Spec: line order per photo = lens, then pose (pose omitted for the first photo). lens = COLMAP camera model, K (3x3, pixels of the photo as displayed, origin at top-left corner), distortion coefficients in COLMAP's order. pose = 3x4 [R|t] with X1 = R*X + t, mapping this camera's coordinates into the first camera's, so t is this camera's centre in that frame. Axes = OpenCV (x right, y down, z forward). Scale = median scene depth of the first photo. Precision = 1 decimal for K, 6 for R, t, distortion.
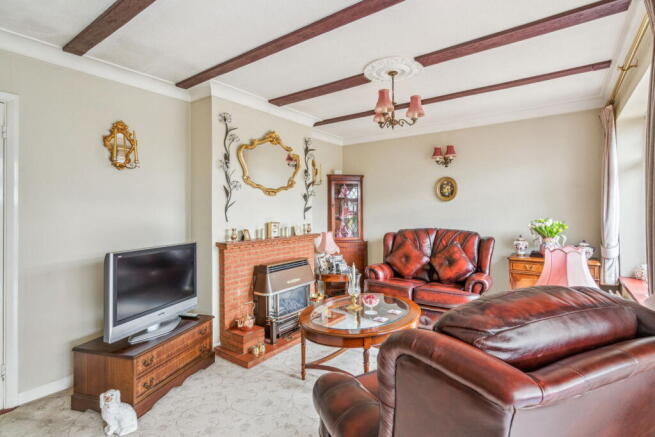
lens RADIAL K [[323.9, 0, 315.9], [0, 323.9, 205.0], [0, 0, 1]] dist [0.002508, 0.000398]
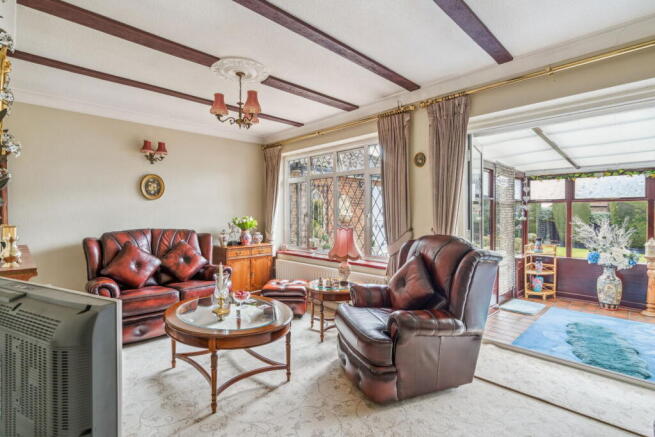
lens RADIAL K [[323.9, 0, 326.0], [0, 323.9, 217.9], [0, 0, 1]] dist [0.002508, 0.000398]
pose [[0.146388, -0.012456, 0.989149, -0.479729], [-0.017873, 0.999724, 0.015234, 0.018248], [-0.989066, -0.019909, 0.146125, 0.366624]]
